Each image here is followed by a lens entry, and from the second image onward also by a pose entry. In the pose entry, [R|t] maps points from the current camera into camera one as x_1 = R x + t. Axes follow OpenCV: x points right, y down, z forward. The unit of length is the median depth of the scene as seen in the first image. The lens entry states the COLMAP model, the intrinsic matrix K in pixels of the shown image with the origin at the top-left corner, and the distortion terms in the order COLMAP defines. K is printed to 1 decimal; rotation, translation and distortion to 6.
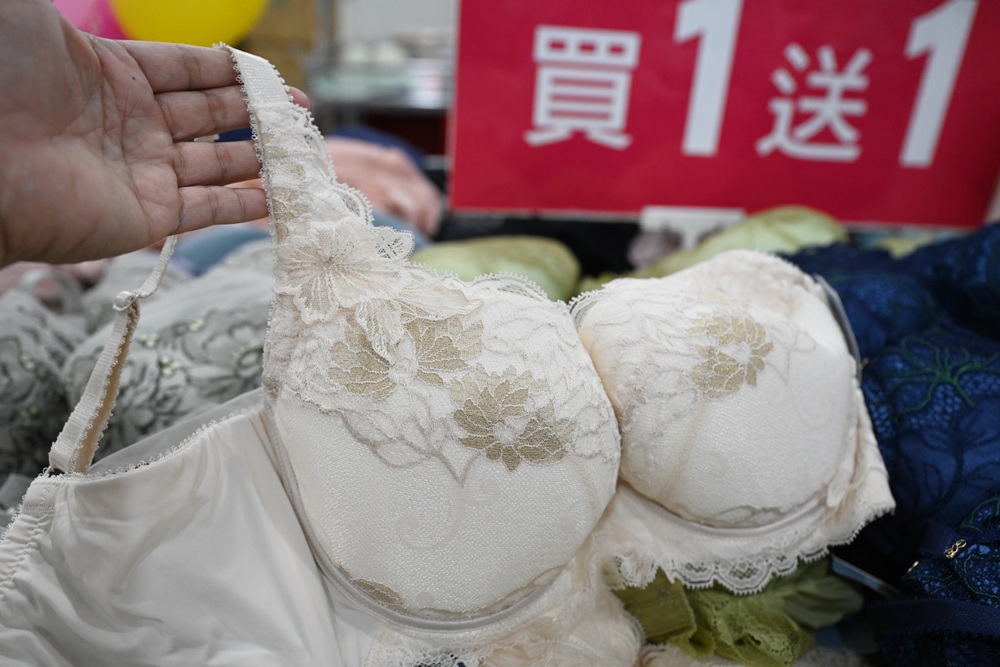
lens RADIAL K [[788.1, 0, 500.0], [0, 788.1, 333.5], [0, 0, 1]] dist [-0.004894, 0.000662]
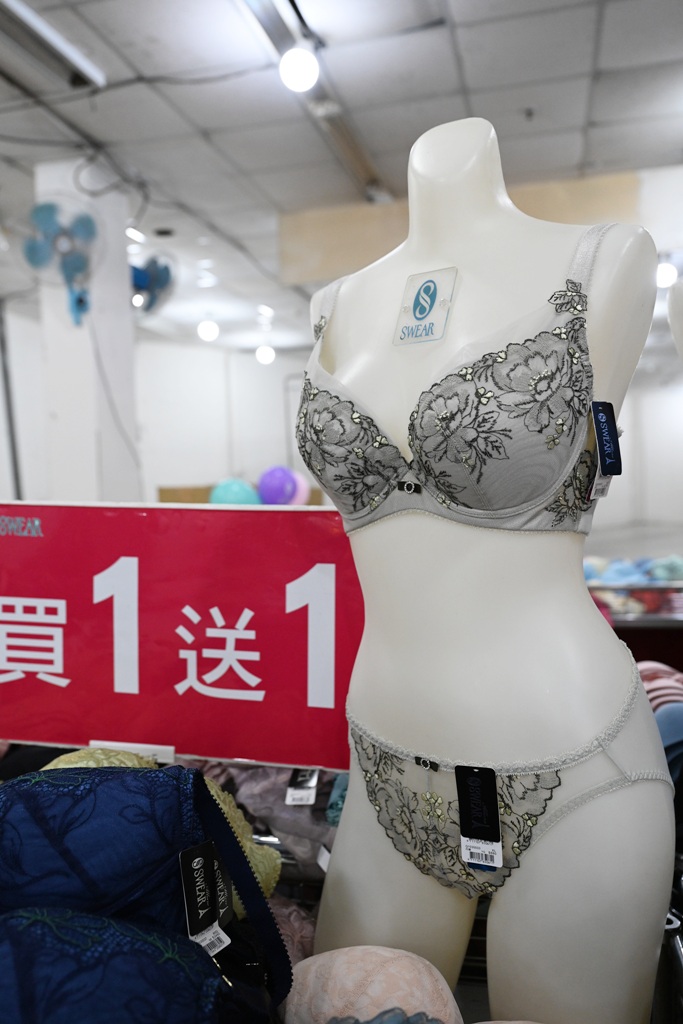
lens RADIAL K [[807.0, 0, 341.5], [0, 807.0, 512.0], [0, 0, 1]] dist [-0.004894, 0.000662]
pose [[0.947894, -0.044775, -0.315425, 0.971319], [-0.077514, 0.927910, -0.364657, -0.069141], [0.309013, 0.370106, 0.876089, -0.048803]]
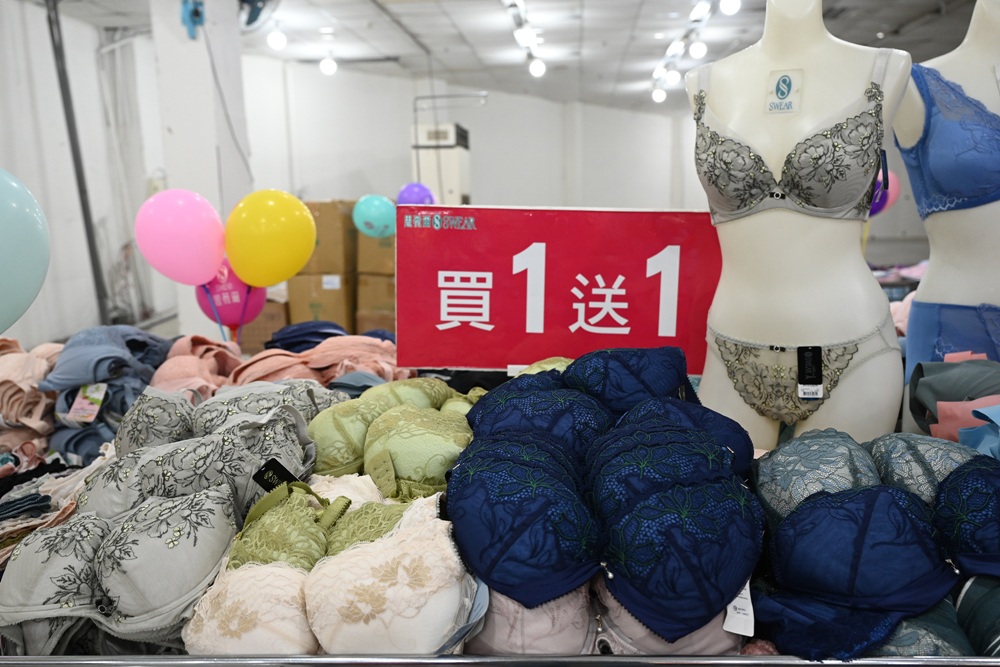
lens RADIAL K [[834.2, 0, 490.9], [0, 834.2, 334.0], [0, 0, 1]] dist [-0.013420, 0.002548]
pose [[0.984895, -0.025044, -0.171332, 0.492143], [-0.019962, 0.966465, -0.256020, 0.266112], [0.171998, 0.255573, 0.951367, -0.834115]]
